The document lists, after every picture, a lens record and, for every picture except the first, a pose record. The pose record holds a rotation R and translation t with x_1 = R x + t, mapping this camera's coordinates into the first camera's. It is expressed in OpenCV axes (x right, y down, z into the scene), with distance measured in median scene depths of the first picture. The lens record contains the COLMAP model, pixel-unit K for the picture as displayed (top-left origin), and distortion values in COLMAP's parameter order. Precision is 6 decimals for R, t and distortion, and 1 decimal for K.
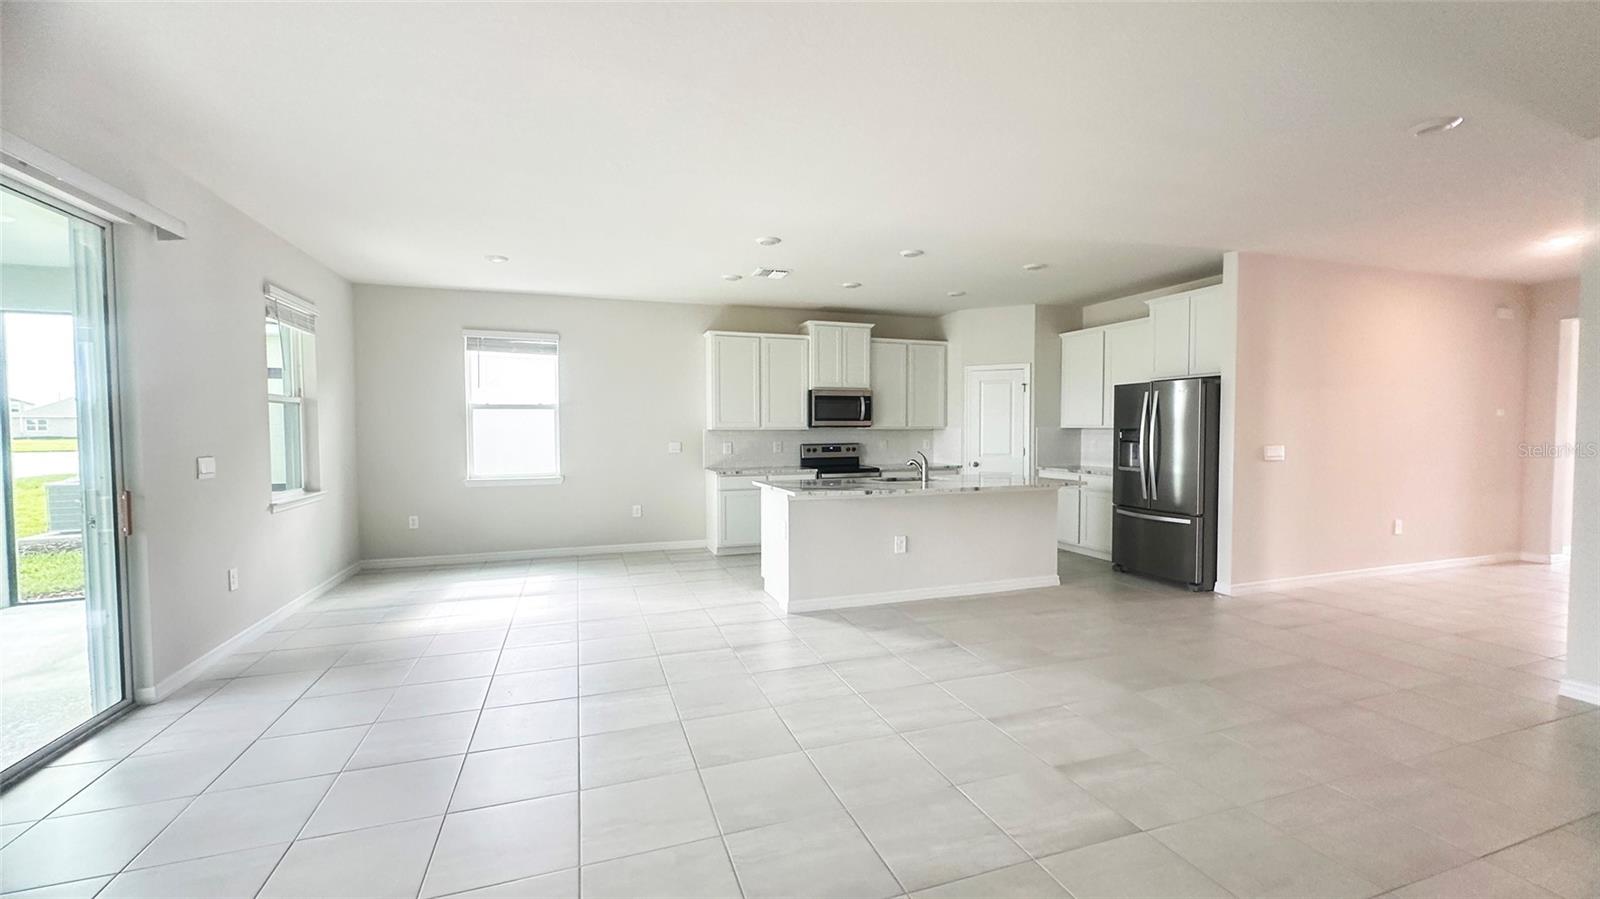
lens RADIAL K [[637.4, 0, 797.4], [0, 637.4, 447.7], [0, 0, 1]] dist [0.001846, 0.000027]
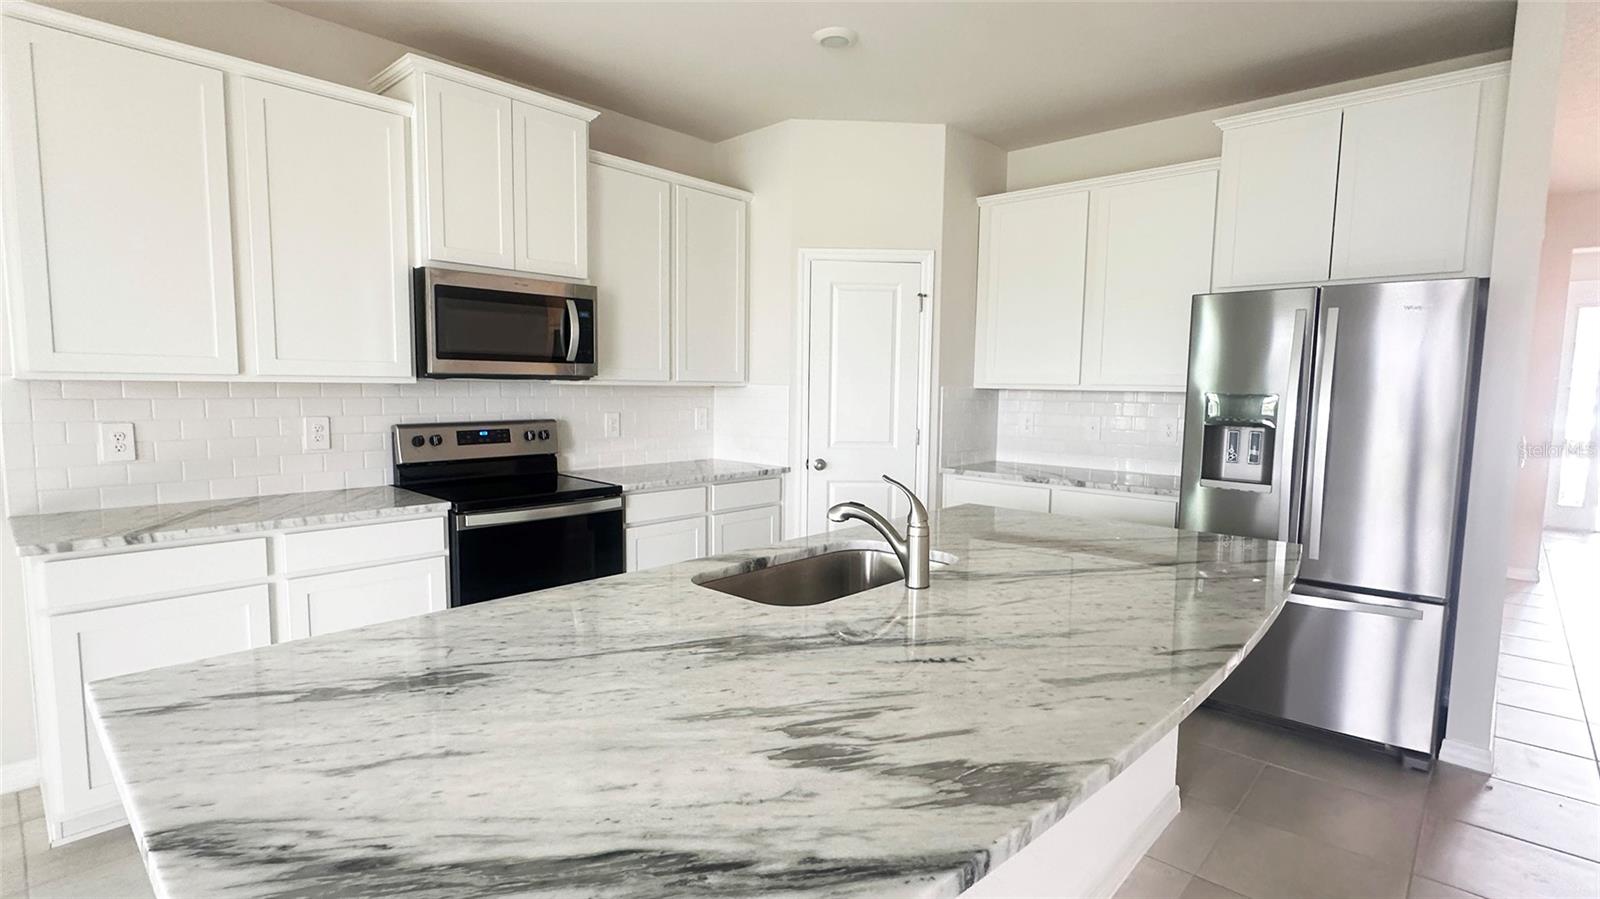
lens RADIAL K [[760.9, 0, 799.2], [0, 760.9, 455.4], [0, 0, 1]] dist [-0.003892, 0.000066]
pose [[0.880776, -0.029595, 0.472607, 0.004275], [-0.000896, 0.997939, 0.064161, -0.016493], [-0.473531, -0.056935, 0.878935, 0.537319]]
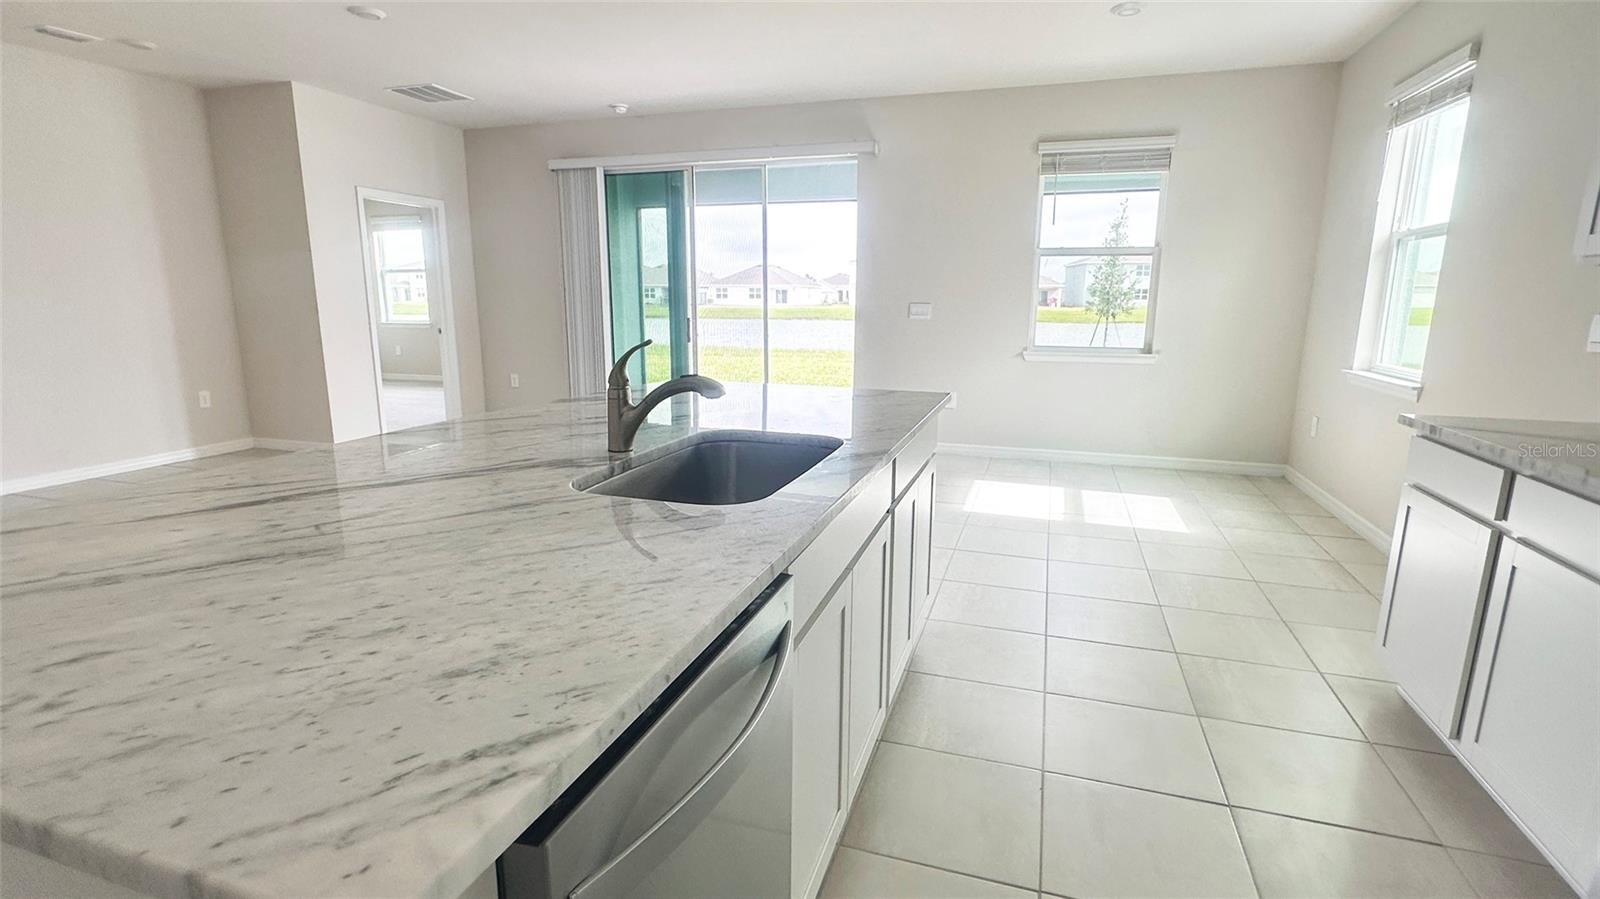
lens RADIAL K [[760.9, 0, 798.8], [0, 760.9, 454.2], [0, 0, 1]] dist [-0.003892, 0.000066]
pose [[-0.604664, 0.161937, -0.779845, 0.290713], [-0.026414, 0.974498, 0.222837, -0.013333], [0.796043, 0.155340, -0.584966, 0.898551]]
